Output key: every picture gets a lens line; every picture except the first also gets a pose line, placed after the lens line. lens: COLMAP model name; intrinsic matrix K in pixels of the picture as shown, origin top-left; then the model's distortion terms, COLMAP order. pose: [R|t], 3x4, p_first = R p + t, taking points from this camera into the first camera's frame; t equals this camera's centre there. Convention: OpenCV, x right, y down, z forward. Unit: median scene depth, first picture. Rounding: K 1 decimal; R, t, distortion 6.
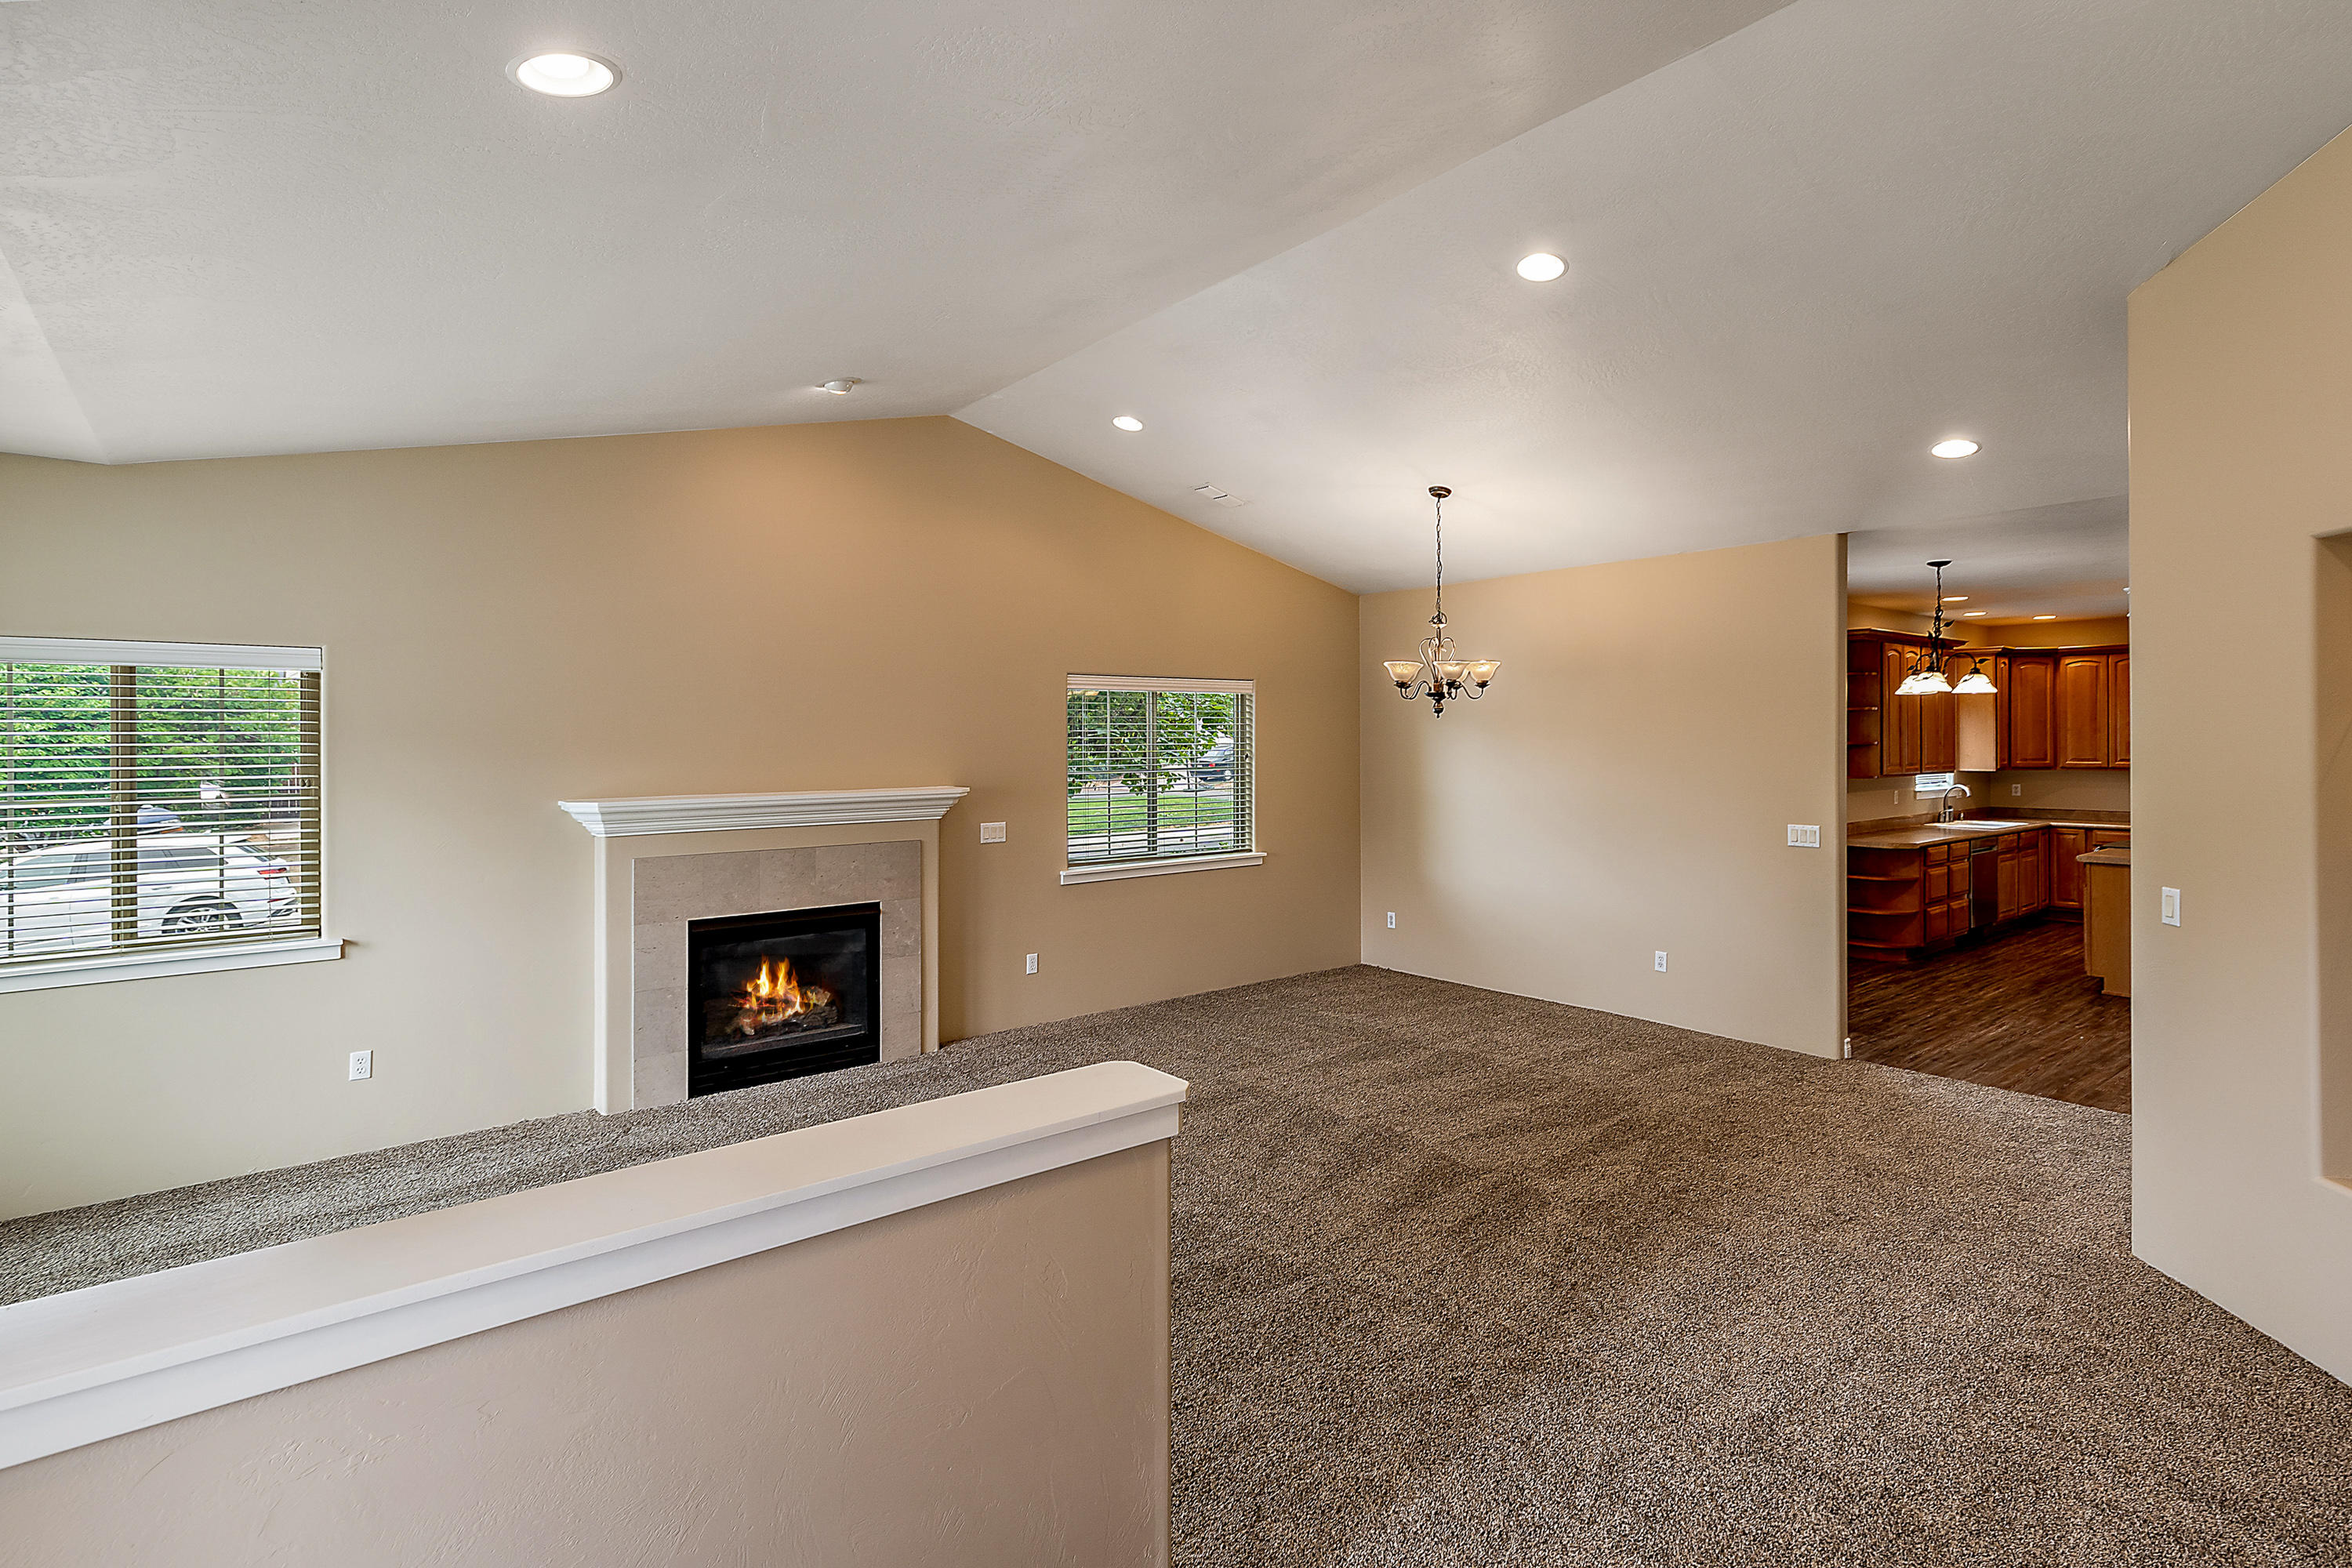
lens RADIAL K [[1131.7, 0, 1204.7], [0, 1131.7, 743.6], [0, 0, 1]] dist [-0.000852, -0.000733]
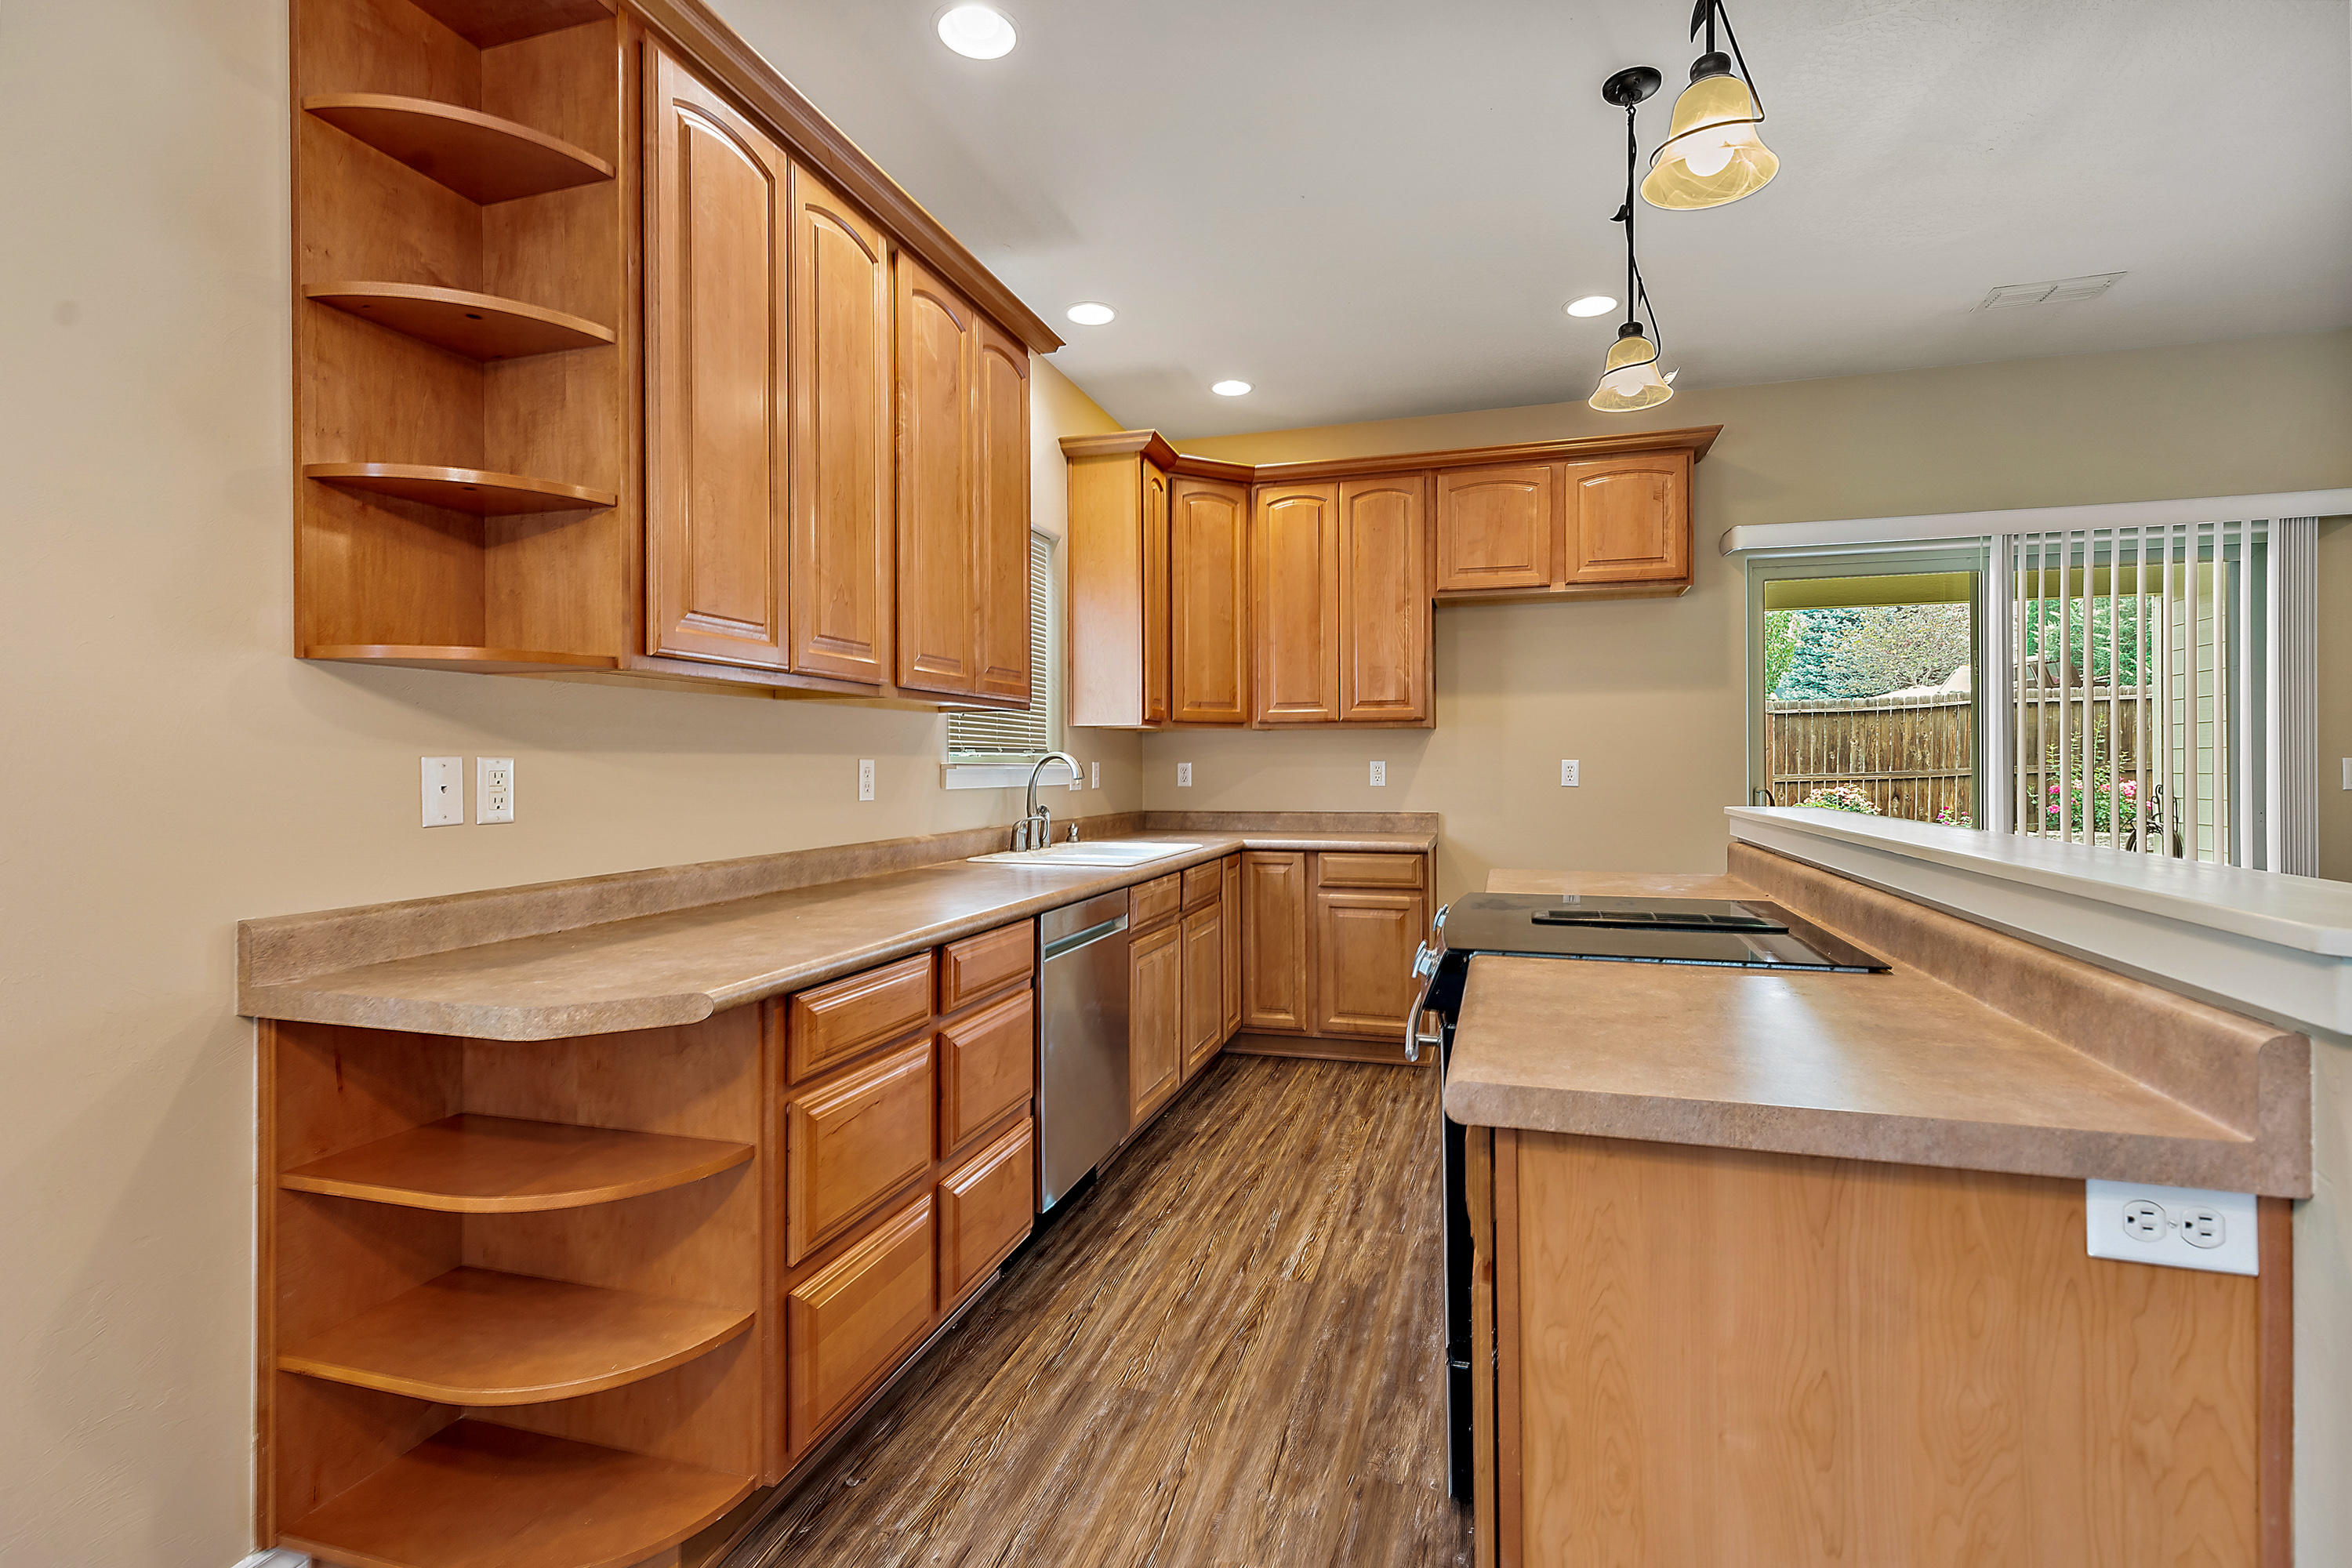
lens RADIAL K [[1083.0, 0, 1184.4], [0, 1083.0, 761.5], [0, 0, 1]] dist [0.005948, -0.000099]
pose [[0.821779, 0.003313, 0.569797, 0.792875], [0.001712, 0.999964, -0.008283, 0.069346], [-0.569804, 0.007782, 0.821744, 1.081489]]
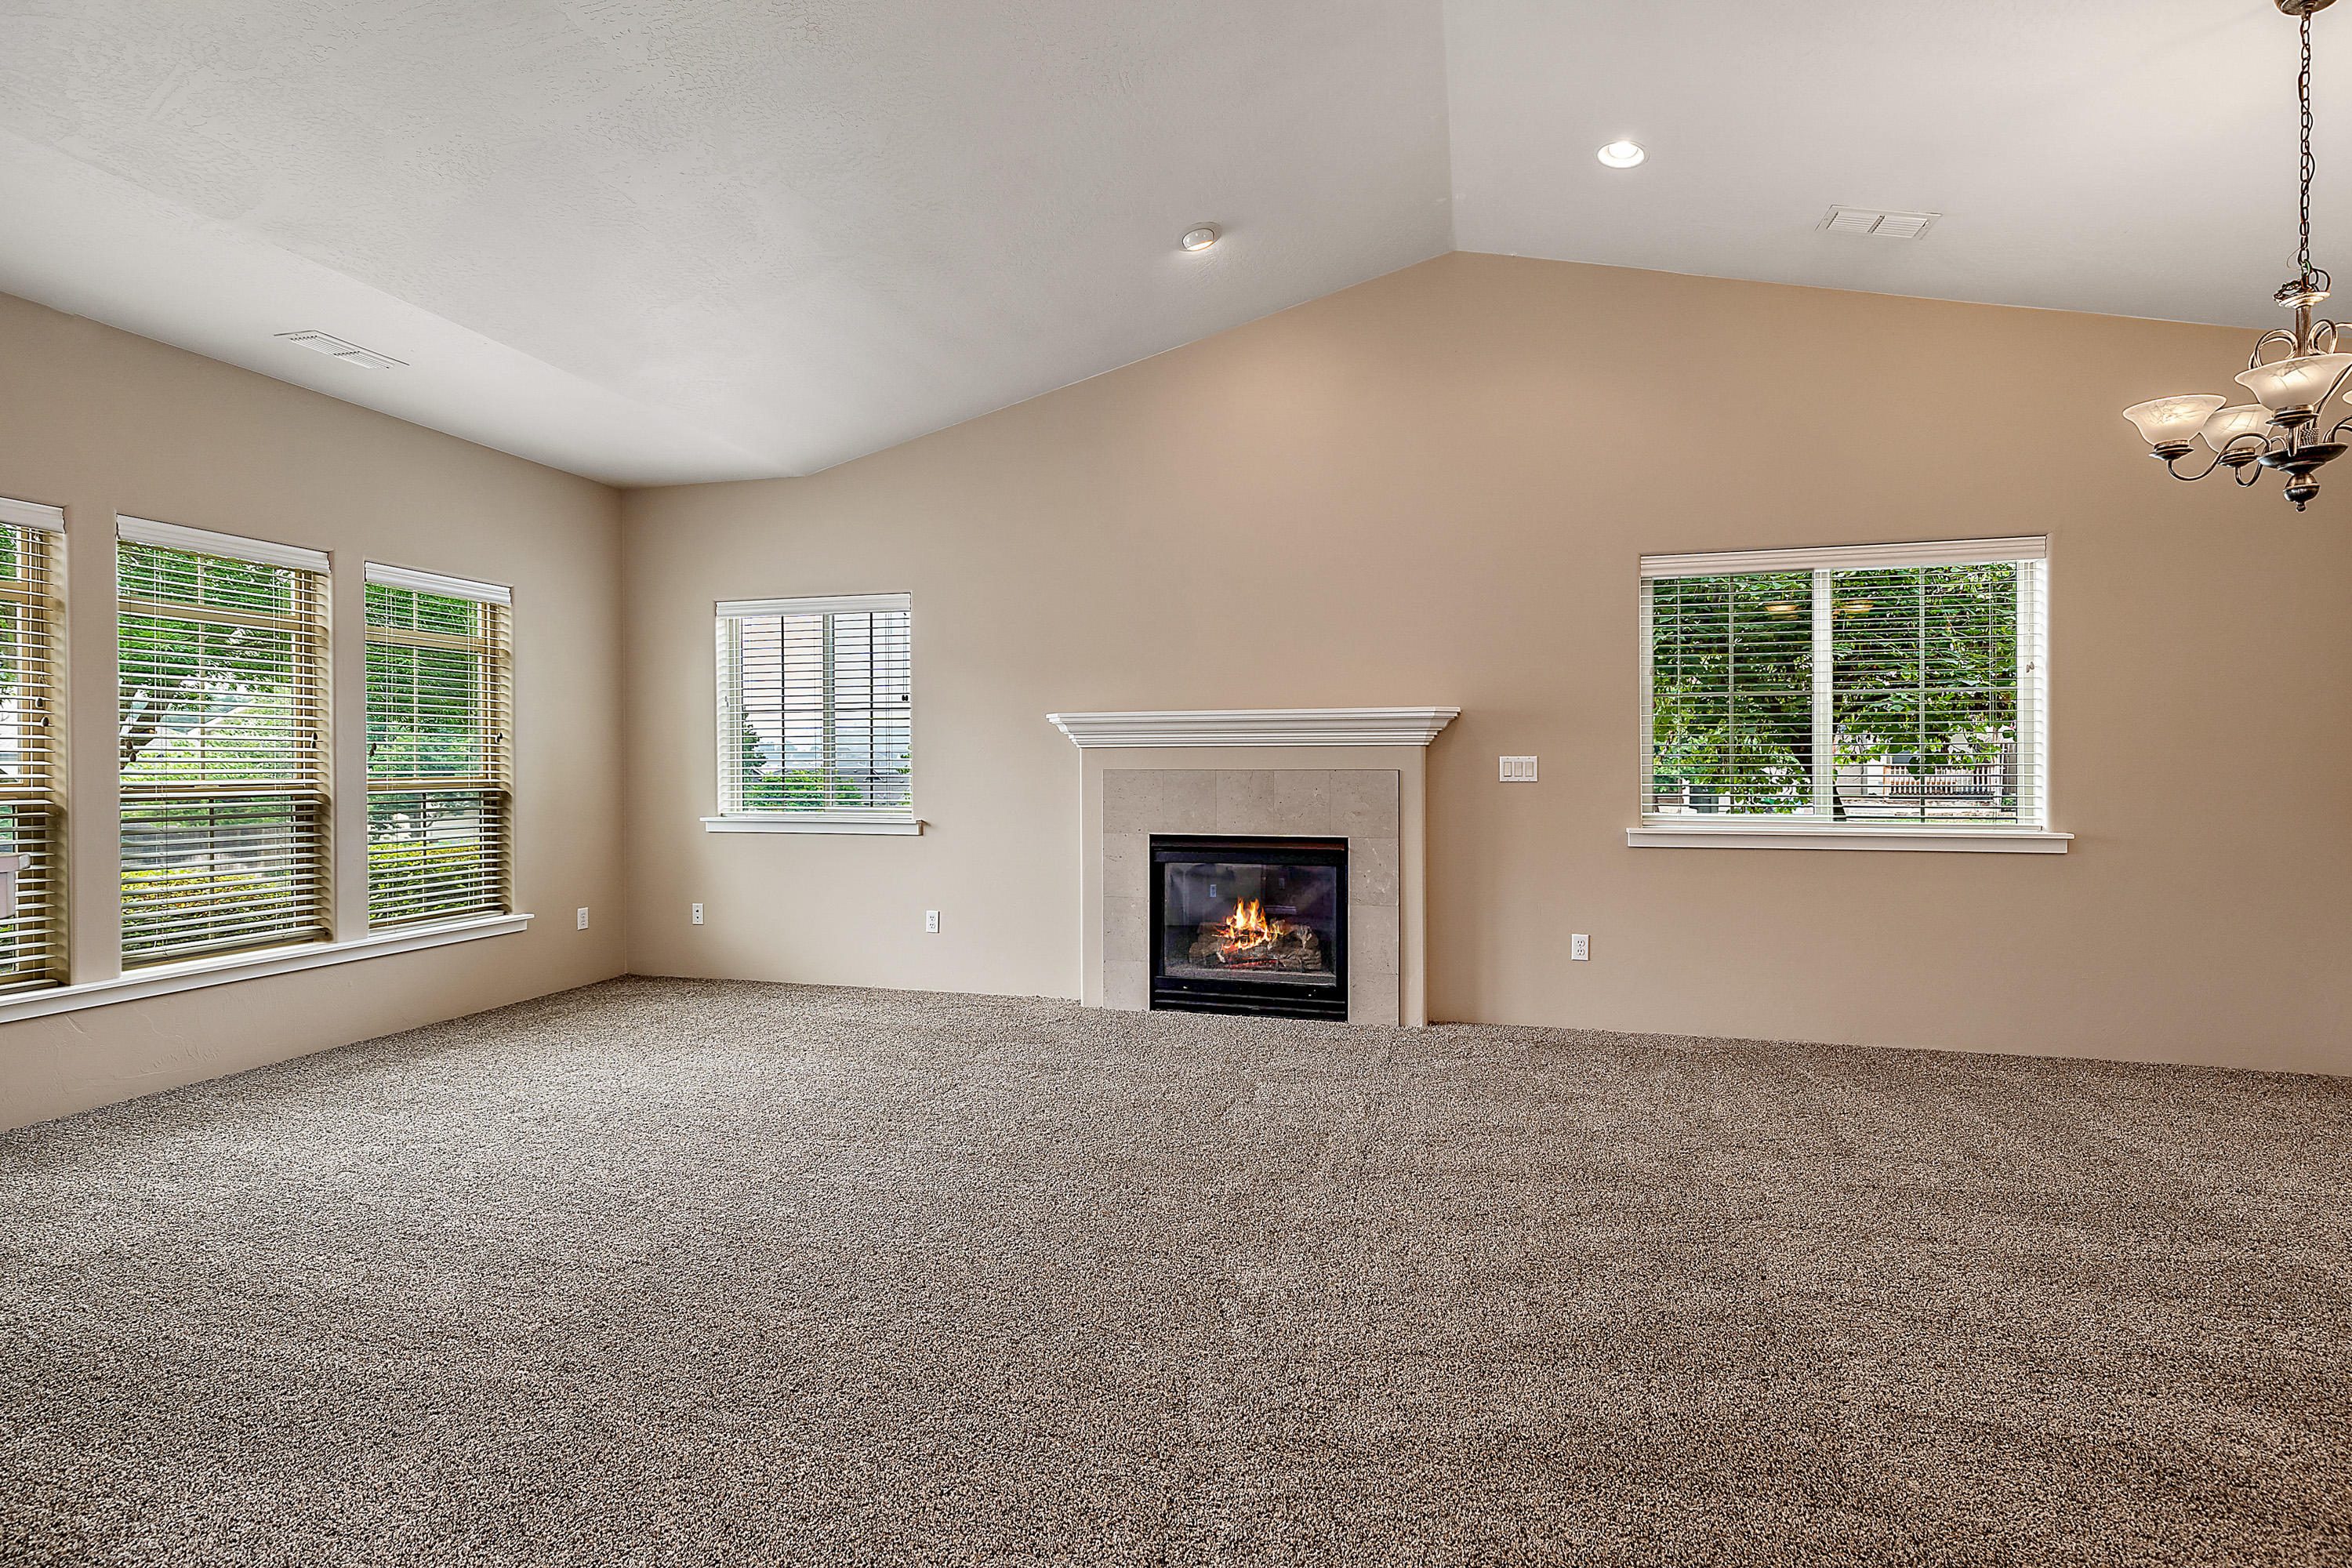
lens RADIAL K [[1083.0, 0, 1176.1], [0, 1083.0, 760.7], [0, 0, 1]] dist [0.005948, -0.000099]
pose [[0.581221, 0.008038, -0.813706, 0.297509], [-0.004601, 0.999968, 0.006591, 0.073295], [0.813733, -0.000087, 0.581239, 0.396774]]
